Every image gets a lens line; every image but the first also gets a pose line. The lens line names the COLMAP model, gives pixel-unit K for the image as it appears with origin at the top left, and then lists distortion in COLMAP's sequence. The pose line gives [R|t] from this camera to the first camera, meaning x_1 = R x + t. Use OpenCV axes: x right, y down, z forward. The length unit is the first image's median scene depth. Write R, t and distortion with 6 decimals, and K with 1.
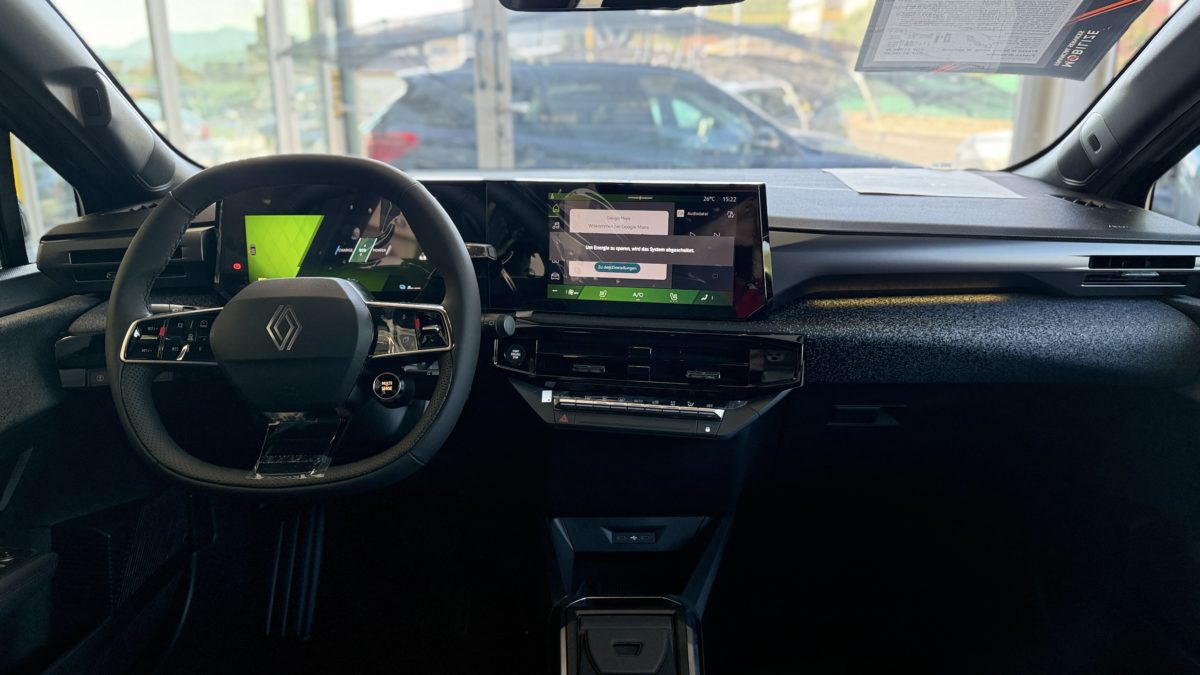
lens RADIAL K [[849.6, 0, 601.1], [0, 849.6, 335.3], [0, 0, 1]] dist [0.065241, -0.011523]
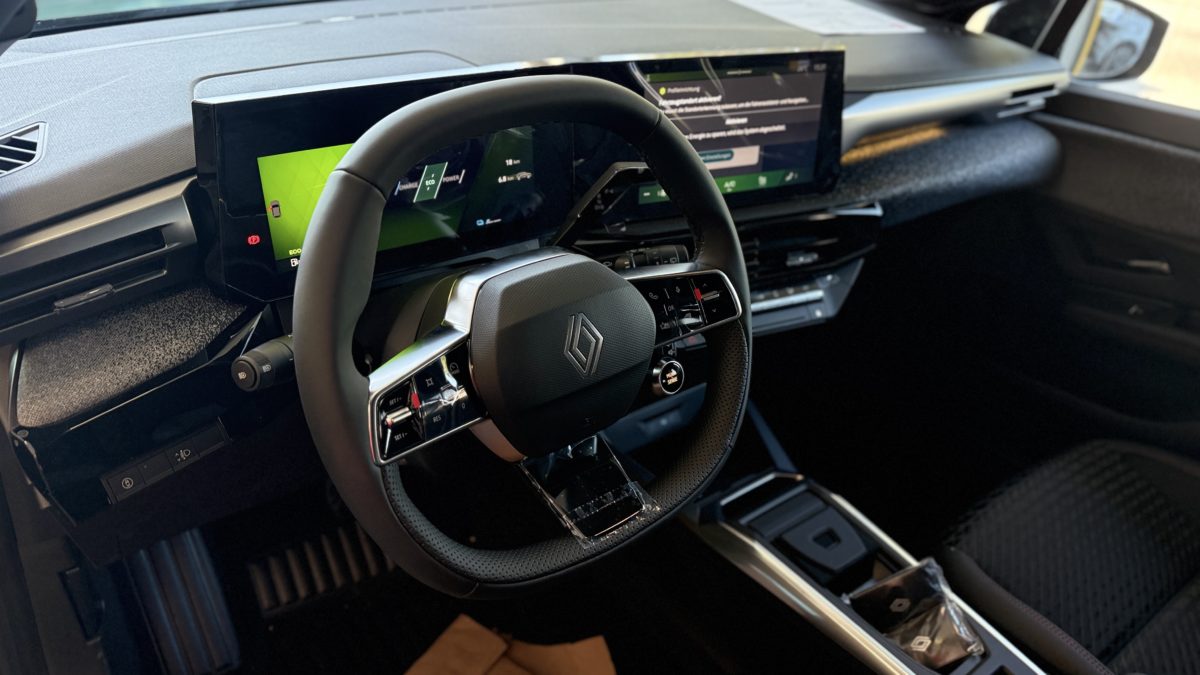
lens RADIAL K [[849.6, 0, 594.4], [0, 849.6, 334.4], [0, 0, 1]] dist [0.065241, -0.011523]
pose [[0.787341, -0.261843, 0.558150, -0.596498], [0.102093, 0.948203, 0.300812, -0.178154], [-0.608005, -0.179859, 0.773292, 0.356216]]
